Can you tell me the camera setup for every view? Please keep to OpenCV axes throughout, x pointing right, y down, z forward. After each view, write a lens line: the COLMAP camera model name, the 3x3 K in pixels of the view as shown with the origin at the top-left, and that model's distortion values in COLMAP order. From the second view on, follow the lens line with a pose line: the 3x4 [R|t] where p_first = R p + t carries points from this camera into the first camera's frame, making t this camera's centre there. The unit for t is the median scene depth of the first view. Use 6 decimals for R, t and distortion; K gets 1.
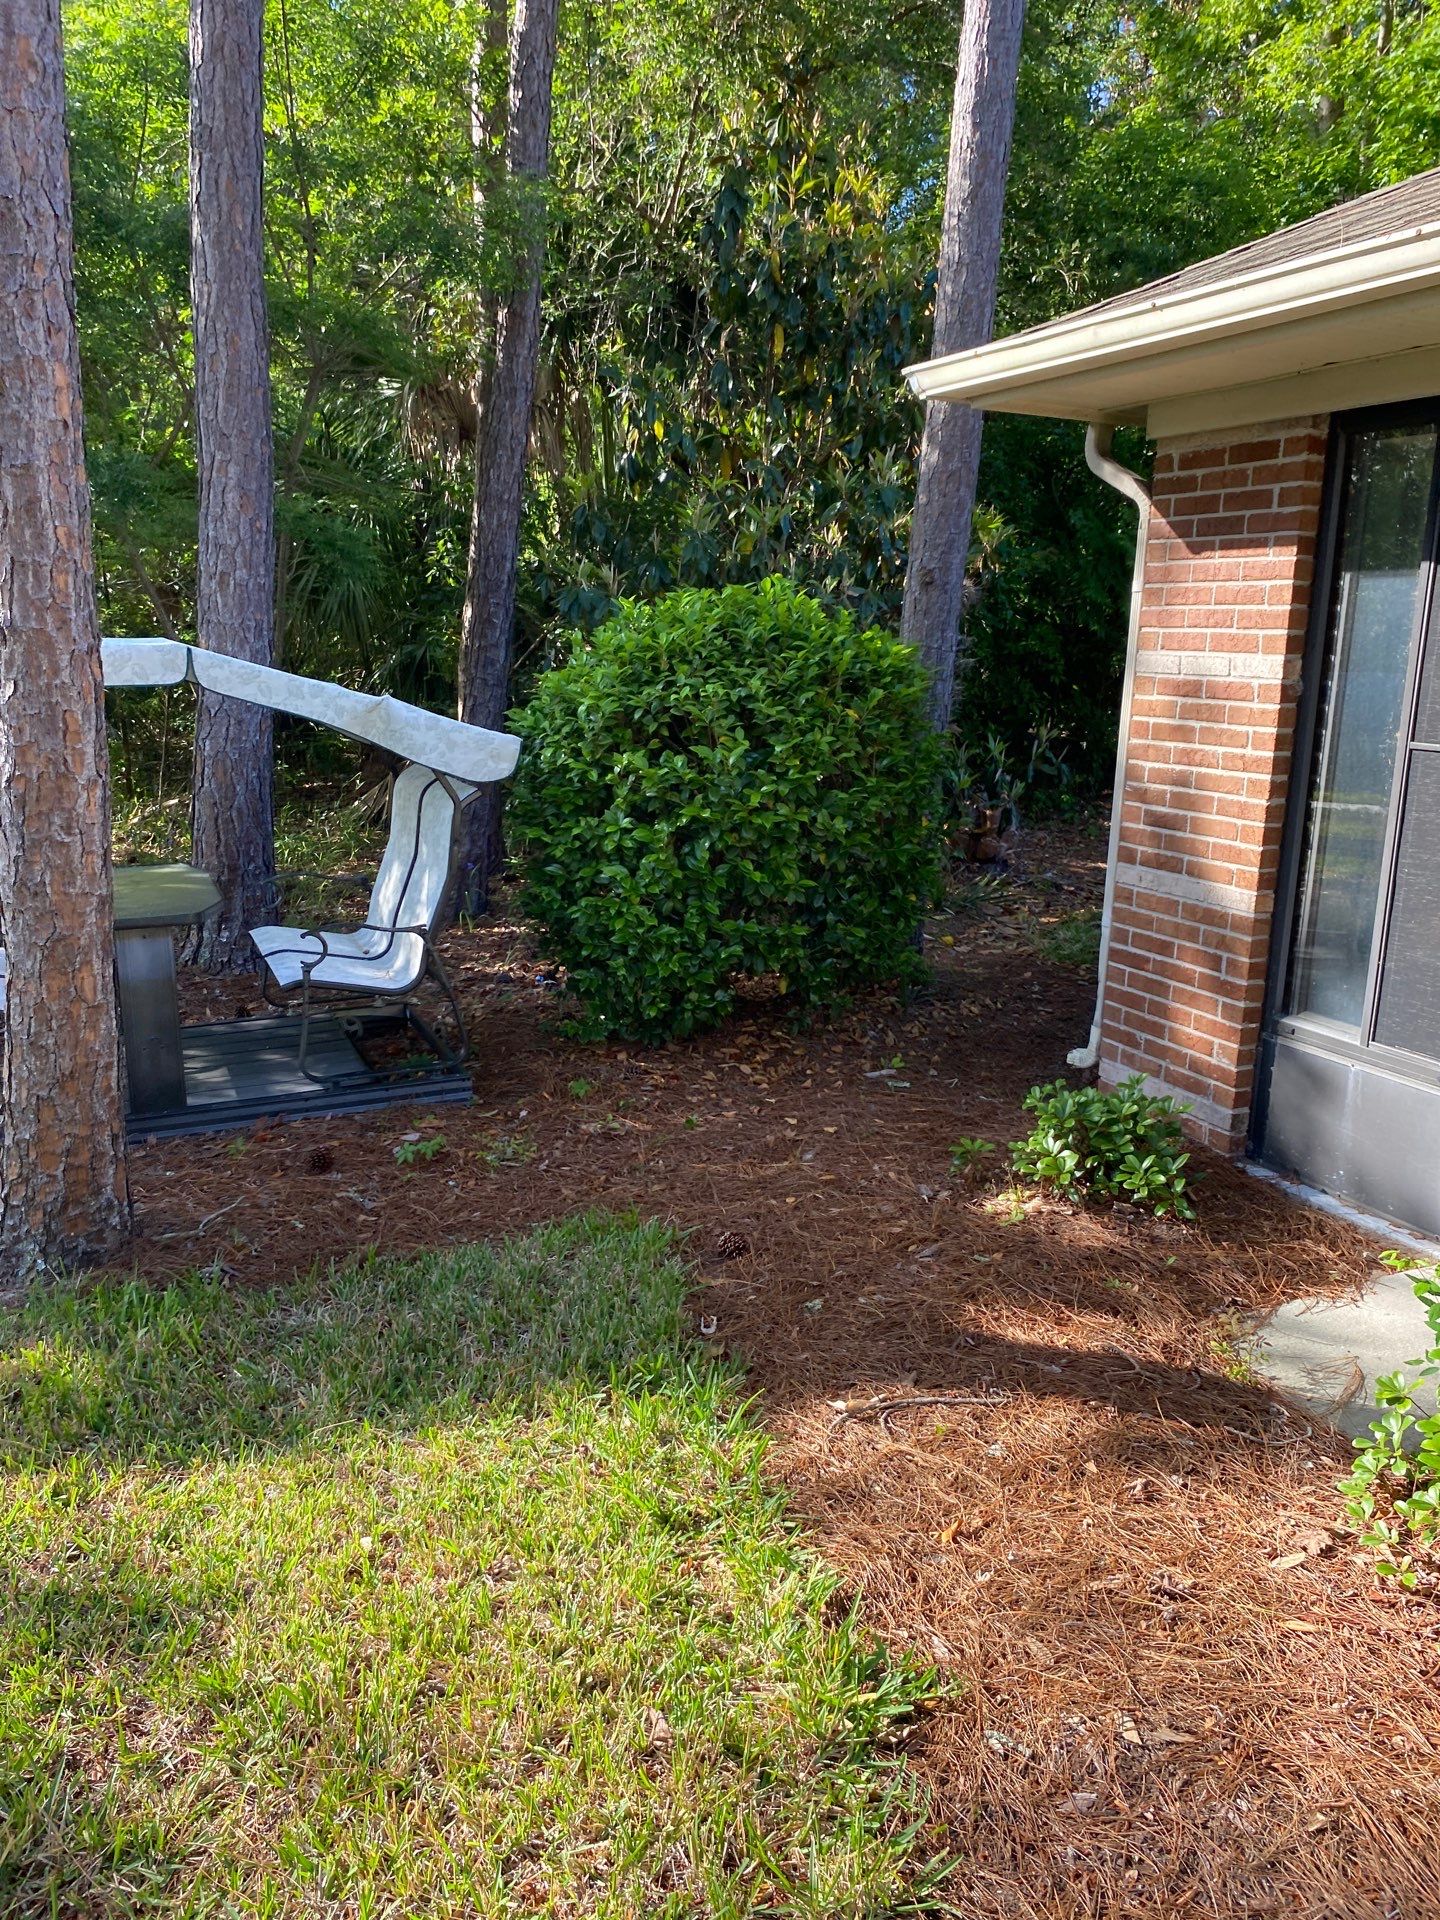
lens RADIAL K [[1470.0, 0, 710.2], [0, 1470.0, 995.3], [0, 0, 1]] dist [0.006540, -0.018678]
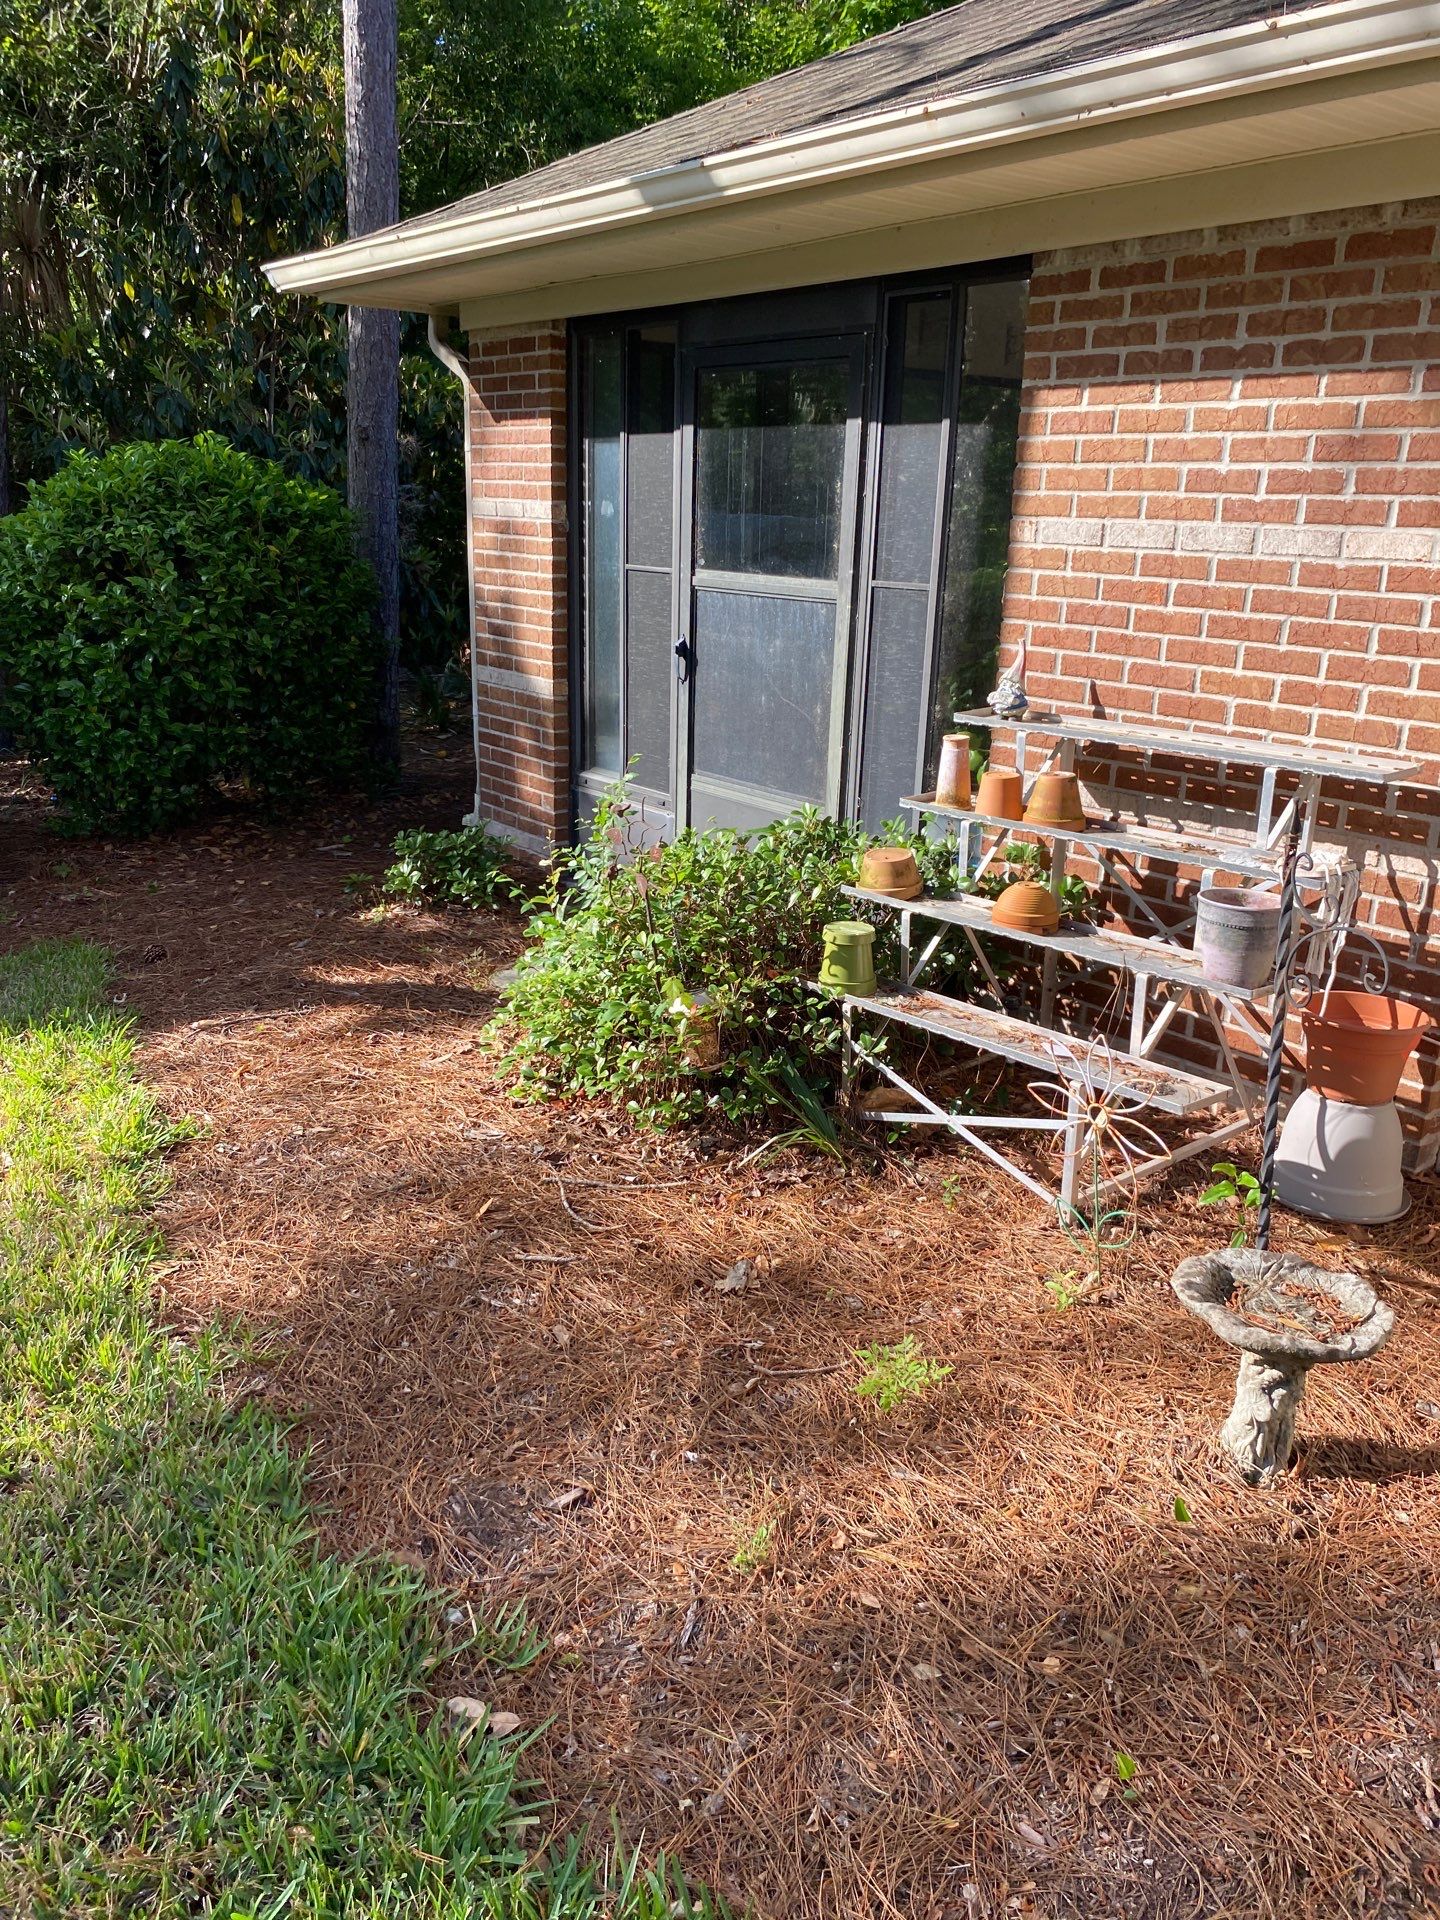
lens RADIAL K [[1376.8, 0, 687.6], [0, 1376.8, 971.4], [0, 0, 1]] dist [0.043809, -0.096609]
pose [[0.963247, -0.081989, 0.255798, 0.125235], [0.056537, 0.992829, 0.105326, 0.064043], [-0.262599, -0.086993, 0.960975, -0.263059]]
